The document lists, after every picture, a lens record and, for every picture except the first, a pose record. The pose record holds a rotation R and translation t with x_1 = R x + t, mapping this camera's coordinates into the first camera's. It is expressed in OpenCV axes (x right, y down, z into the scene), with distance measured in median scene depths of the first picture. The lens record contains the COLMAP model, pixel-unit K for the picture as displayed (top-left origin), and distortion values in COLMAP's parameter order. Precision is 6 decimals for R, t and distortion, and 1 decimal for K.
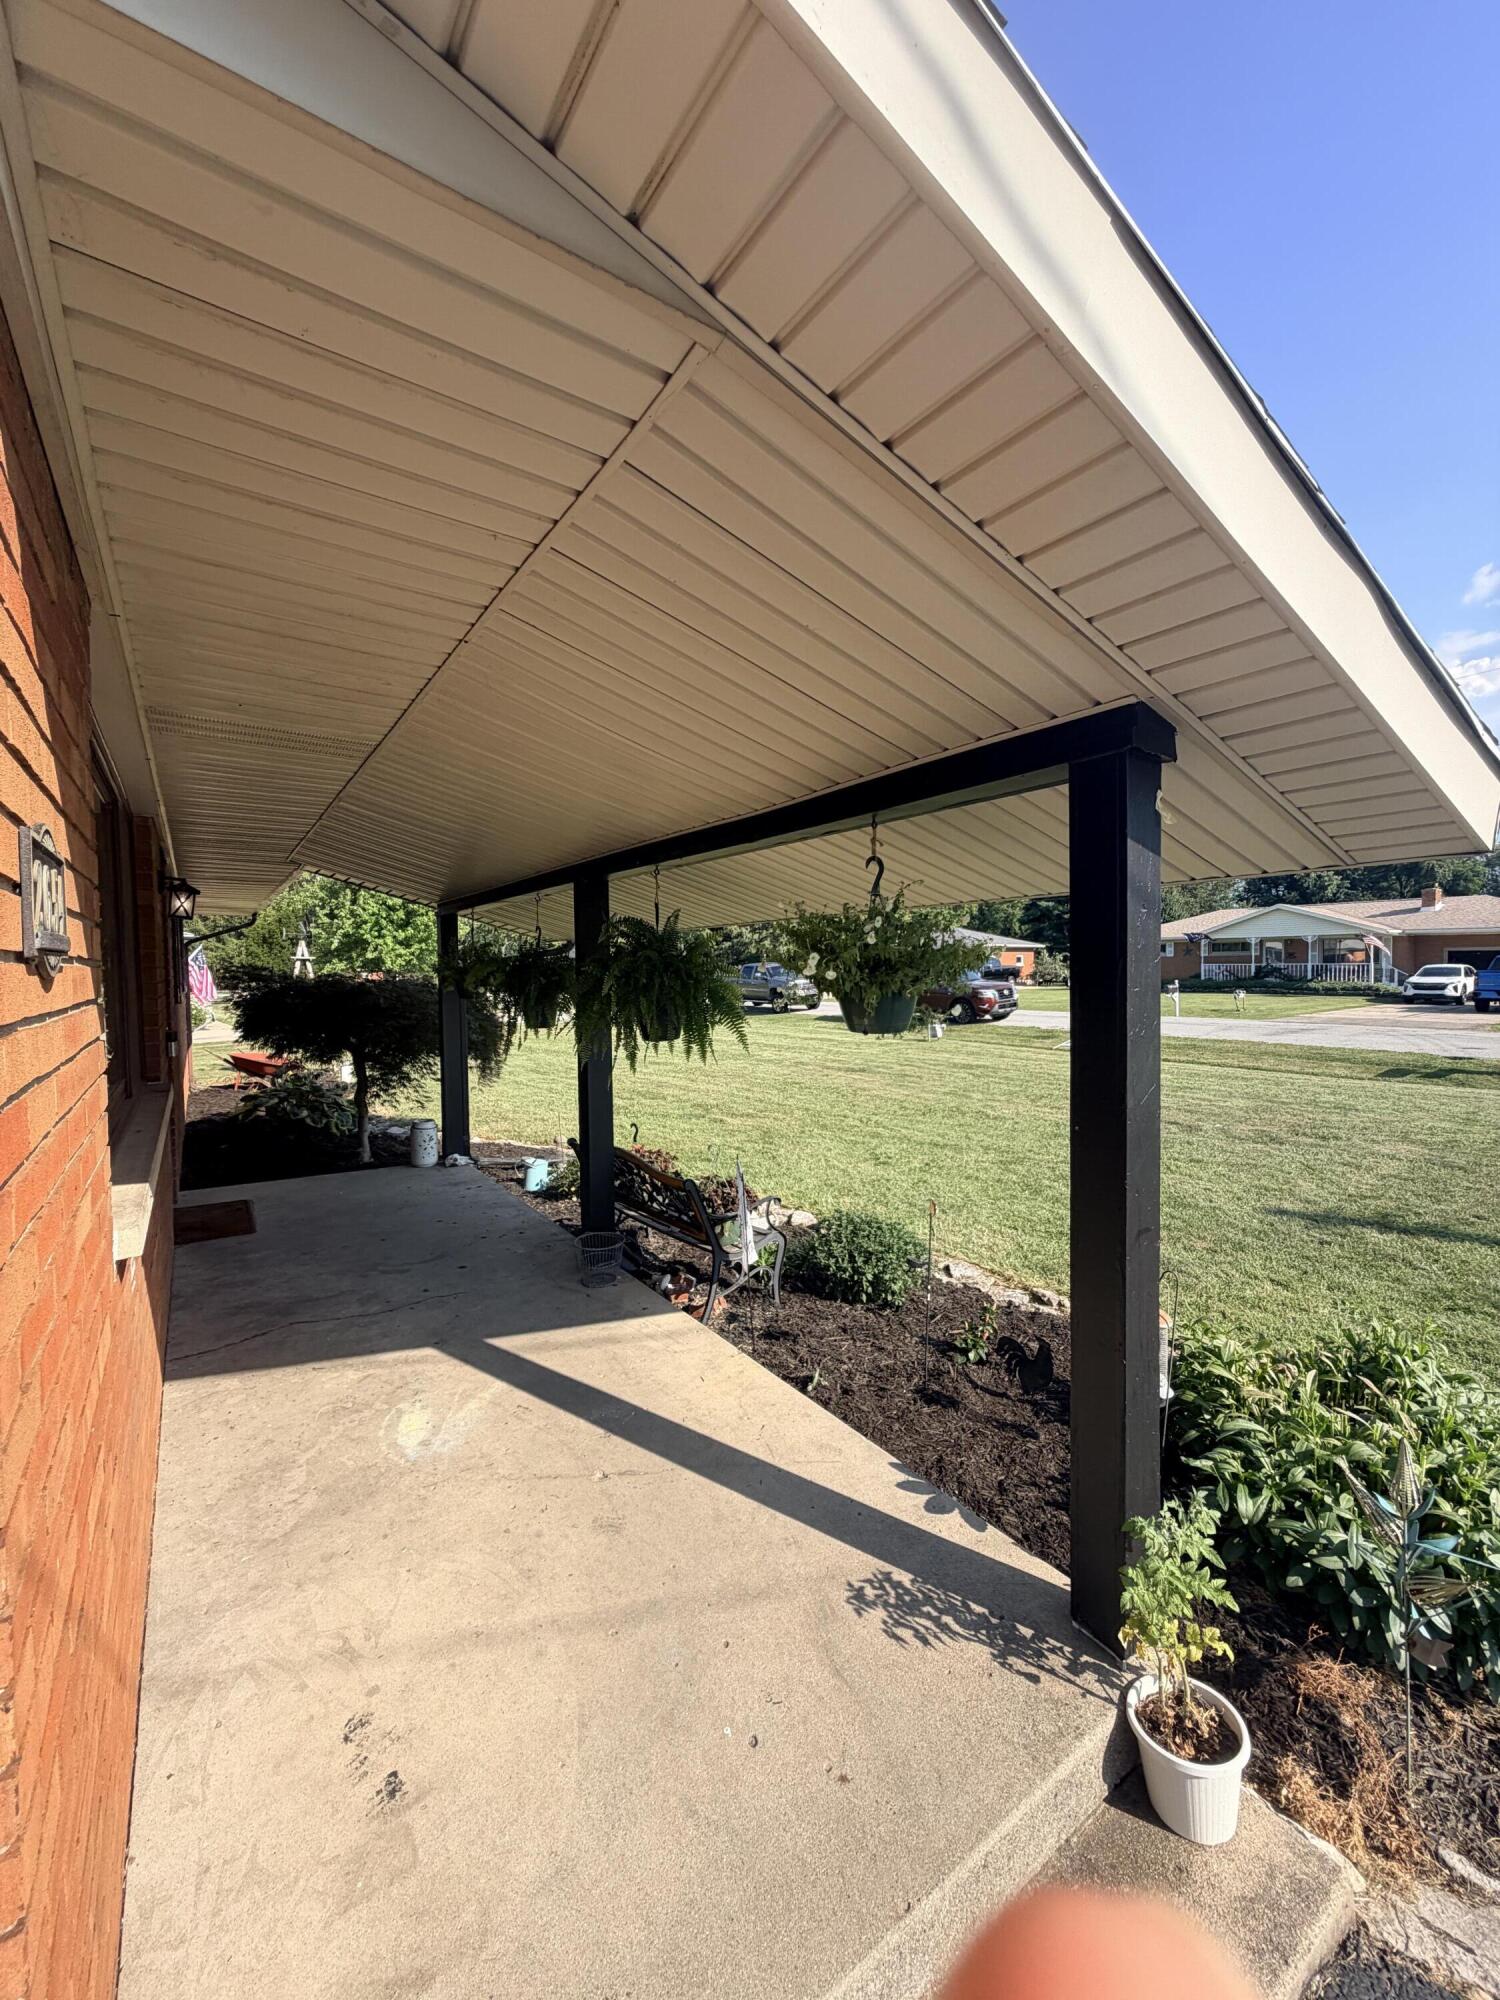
lens RADIAL K [[809.3, 0, 753.5], [0, 809.3, 994.3], [0, 0, 1]] dist [0.000839, -0.000267]
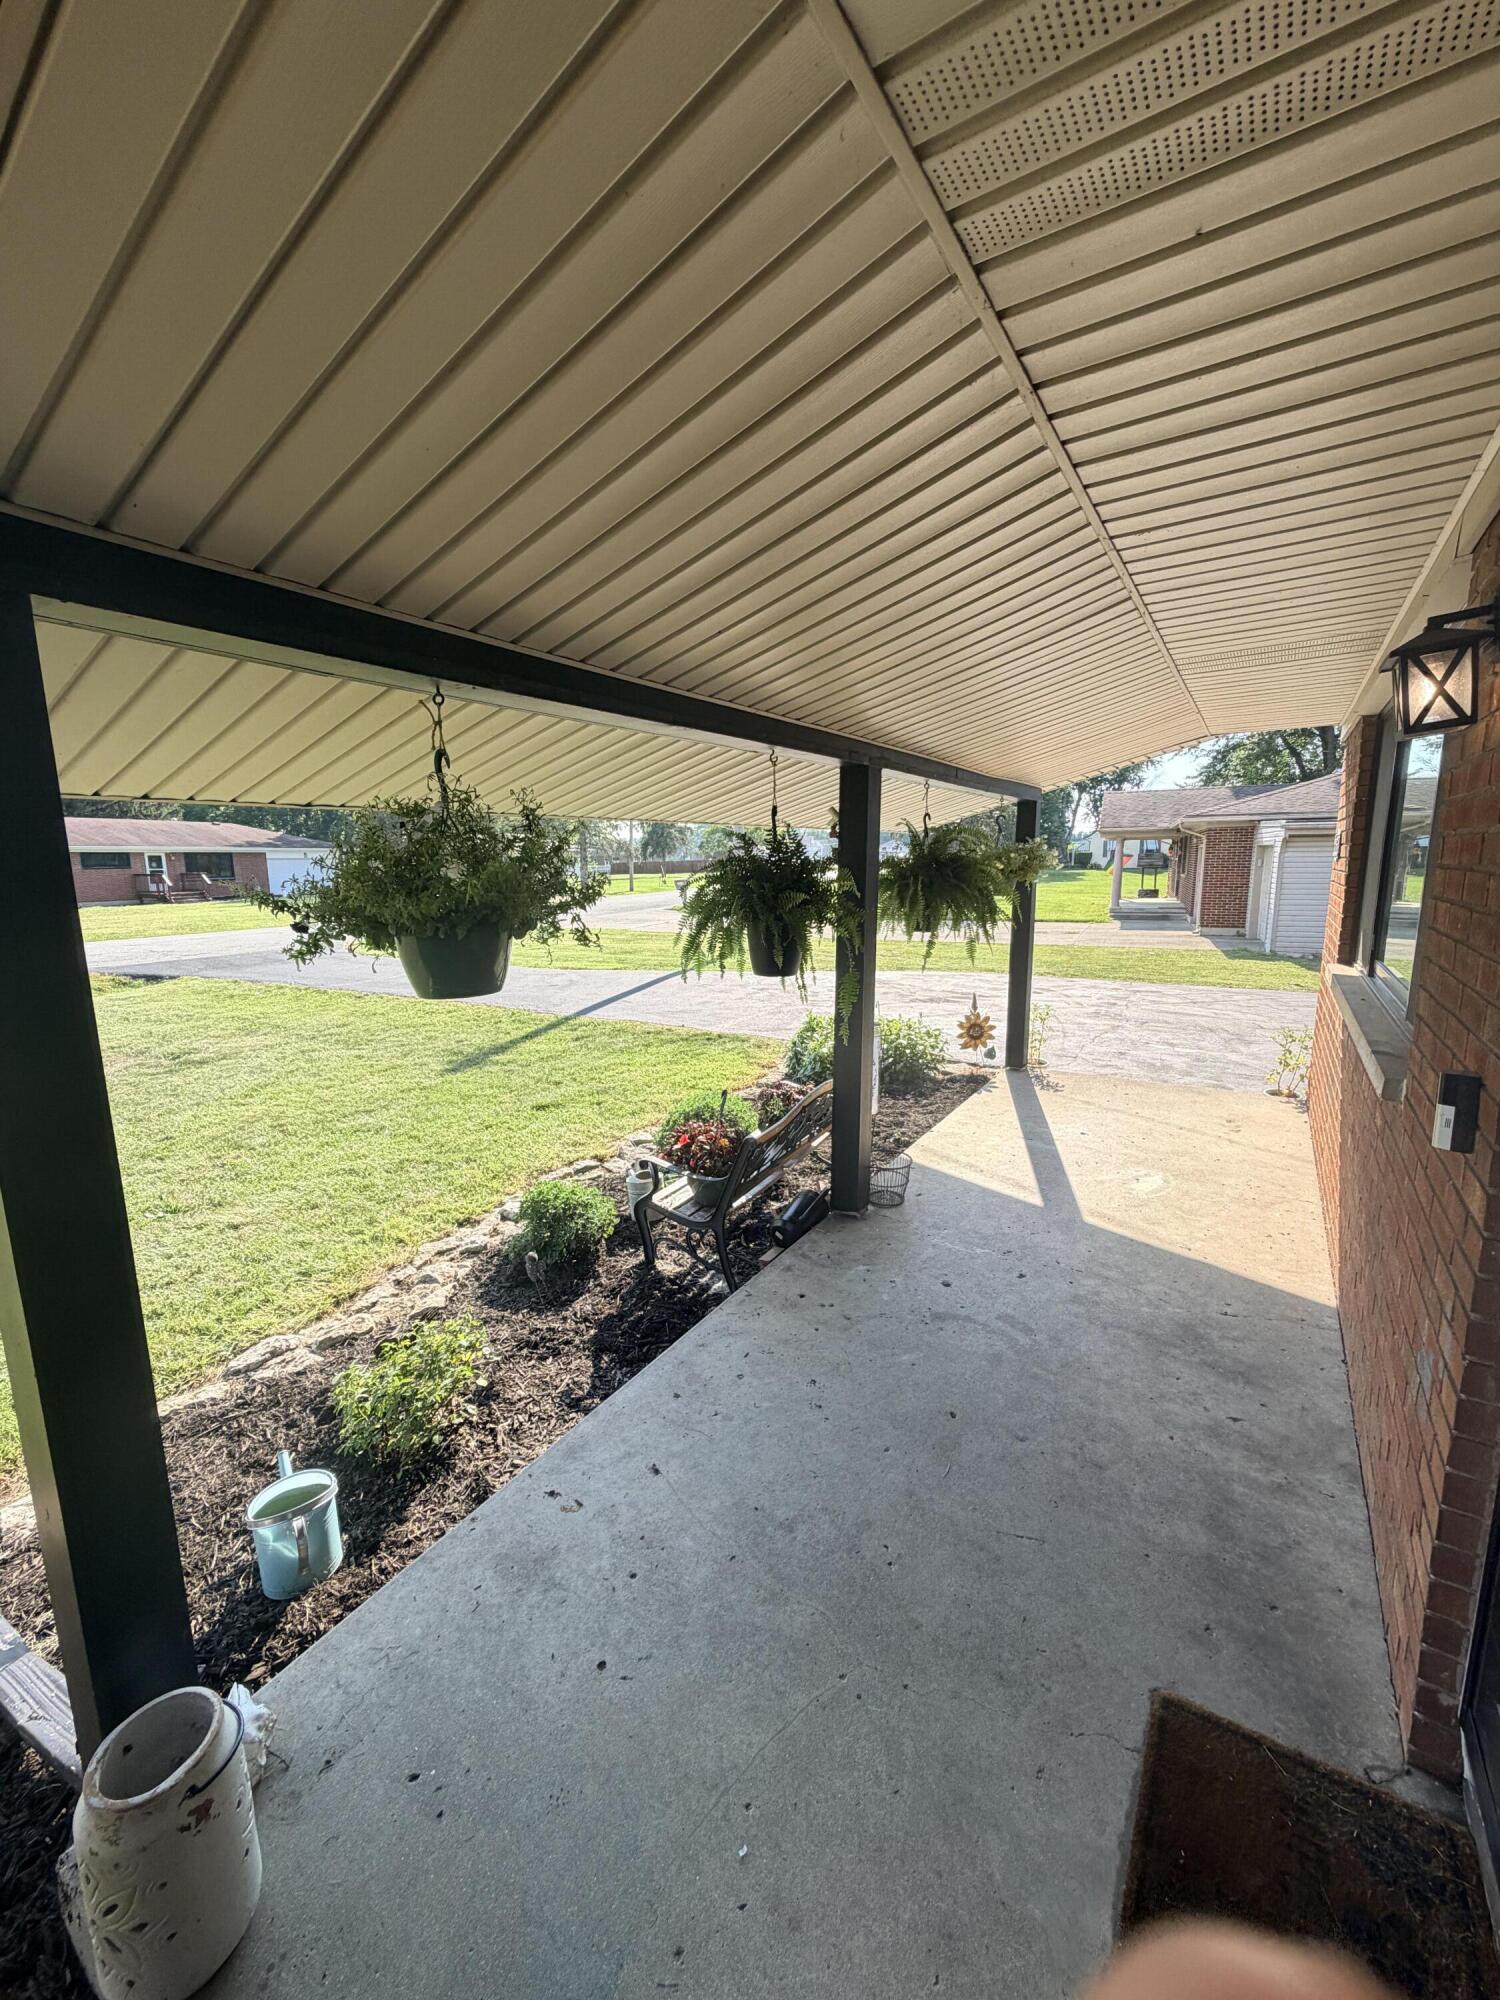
lens RADIAL K [[800.9, 0, 738.0], [0, 800.9, 997.6], [0, 0, 1]] dist [0.000132, 0.000061]
pose [[-0.377793, -0.132780, 0.916320, -1.535724], [0.060598, 0.983996, 0.167571, -0.088799], [-0.923905, 0.118834, -0.363701, 2.344760]]
